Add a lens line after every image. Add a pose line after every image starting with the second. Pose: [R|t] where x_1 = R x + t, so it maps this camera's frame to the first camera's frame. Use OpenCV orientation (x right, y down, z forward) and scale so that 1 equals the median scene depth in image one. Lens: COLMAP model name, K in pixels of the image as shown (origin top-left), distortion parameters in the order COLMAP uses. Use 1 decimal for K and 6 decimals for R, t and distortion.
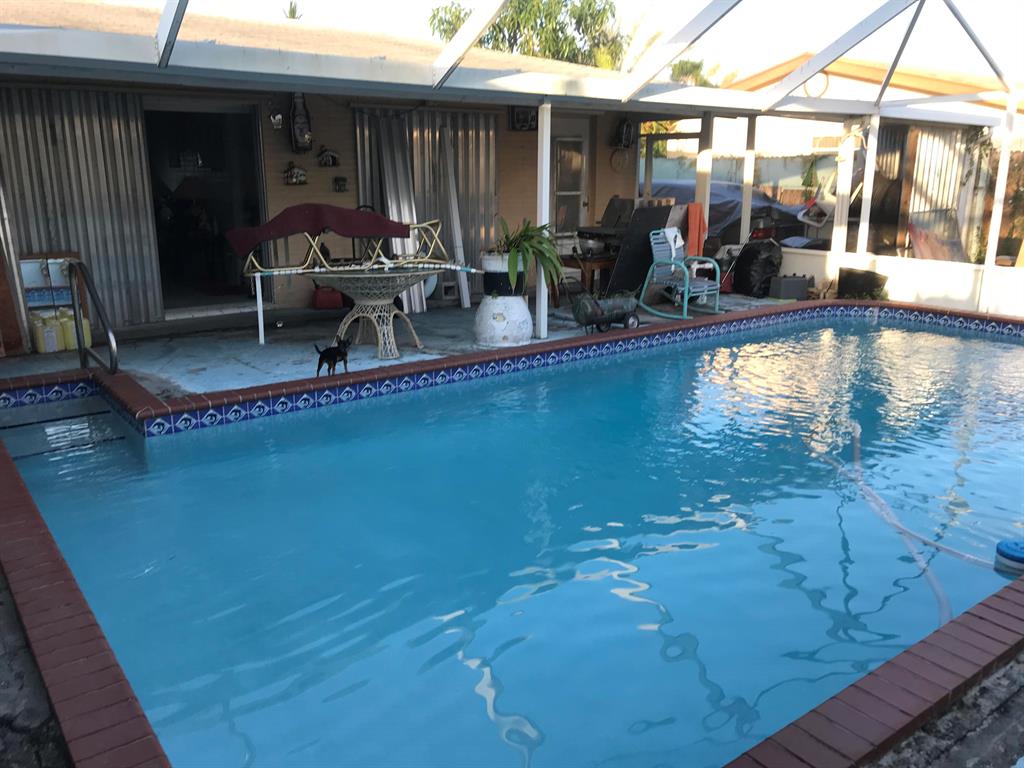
lens RADIAL K [[833.0, 0, 512.0], [0, 833.0, 384.0], [0, 0, 1]] dist [0.054912, 0.002487]
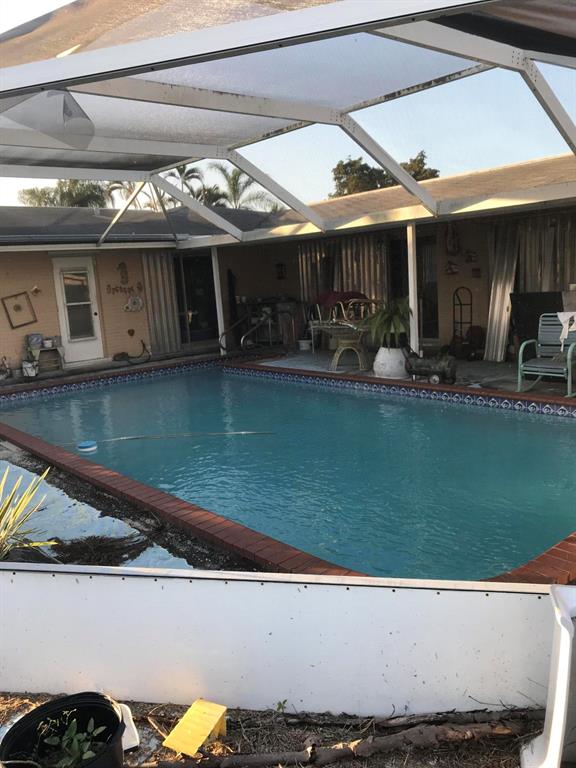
lens RADIAL K [[629.0, 0, 288.0], [0, 629.0, 384.0], [0, 0, 1]] dist [0.016282, -0.004854]
pose [[0.067661, 0.171011, -0.982943, 1.083816], [-0.189860, 0.969405, 0.155586, -0.171947], [0.979477, 0.176094, 0.098059, 0.646296]]
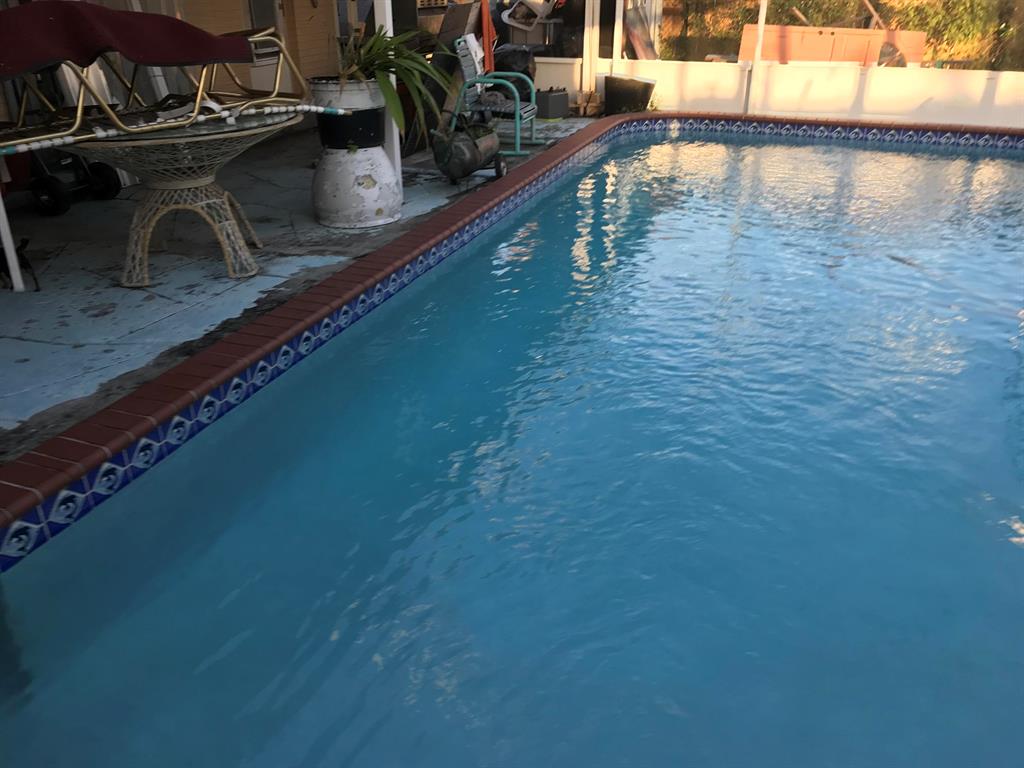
lens RADIAL K [[838.6, 0, 512.0], [0, 838.6, 384.0], [0, 0, 1]] dist [0.016282, -0.004854]
pose [[0.837089, -0.241847, 0.490706, -0.278452], [0.139270, 0.961632, 0.236365, -0.065480], [-0.529043, -0.129518, 0.838653, 0.350636]]
